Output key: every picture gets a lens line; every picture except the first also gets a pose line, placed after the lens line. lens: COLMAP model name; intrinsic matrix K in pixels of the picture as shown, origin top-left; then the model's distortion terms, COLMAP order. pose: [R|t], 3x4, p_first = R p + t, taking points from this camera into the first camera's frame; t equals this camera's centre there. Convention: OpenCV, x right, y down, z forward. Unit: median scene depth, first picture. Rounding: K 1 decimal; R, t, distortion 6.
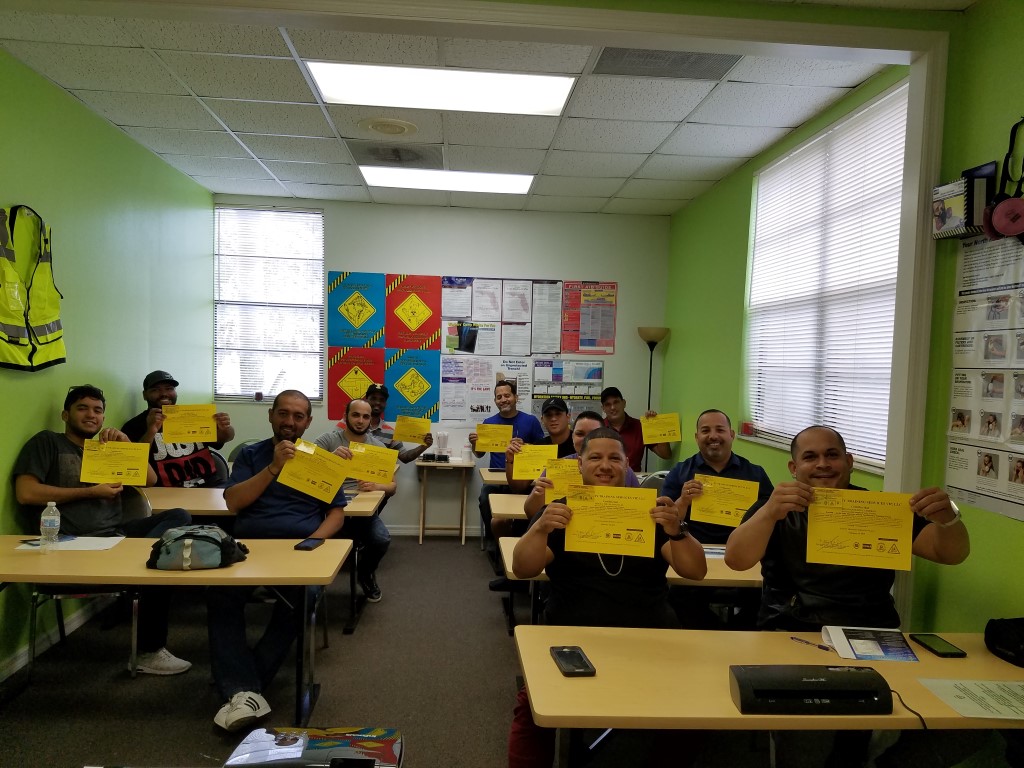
lens RADIAL K [[780.7, 0, 512.4], [0, 780.7, 417.6], [0, 0, 1]] dist [0.249637, -0.311092]
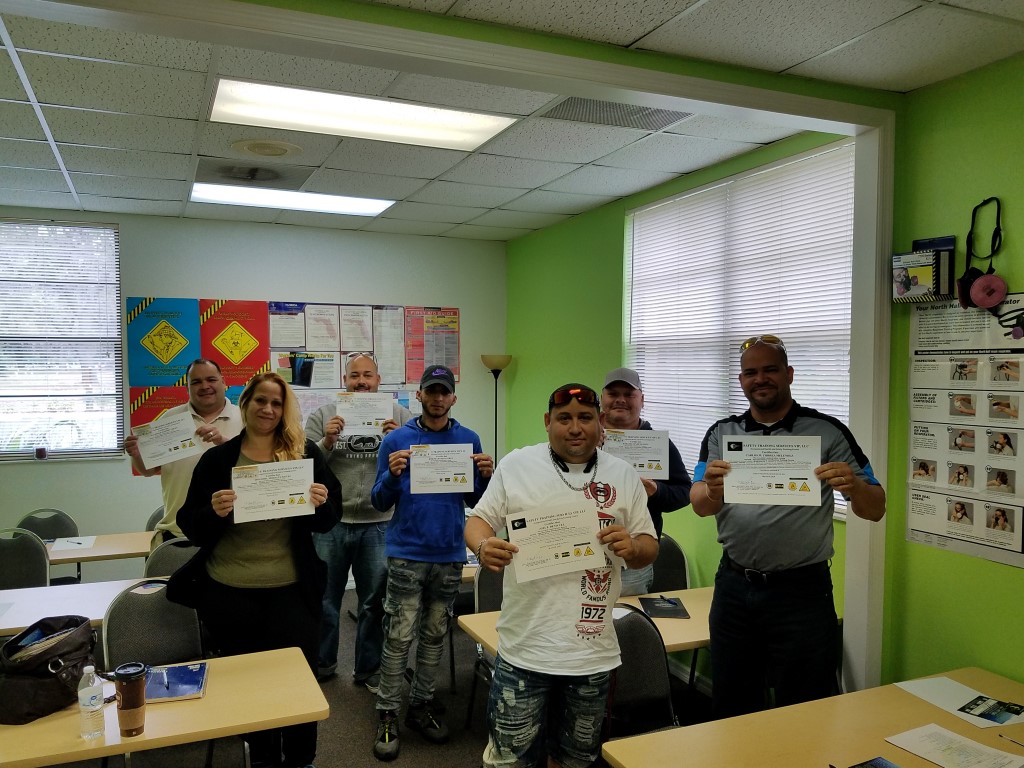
lens RADIAL K [[798.0, 0, 501.4], [0, 798.0, 415.2], [0, 0, 1]] dist [0.201118, -0.301957]
pose [[0.944629, -0.052302, 0.323944, -0.143803], [0.052886, 0.998576, 0.007009, -0.045725], [-0.323849, 0.010511, 0.946050, 0.061981]]
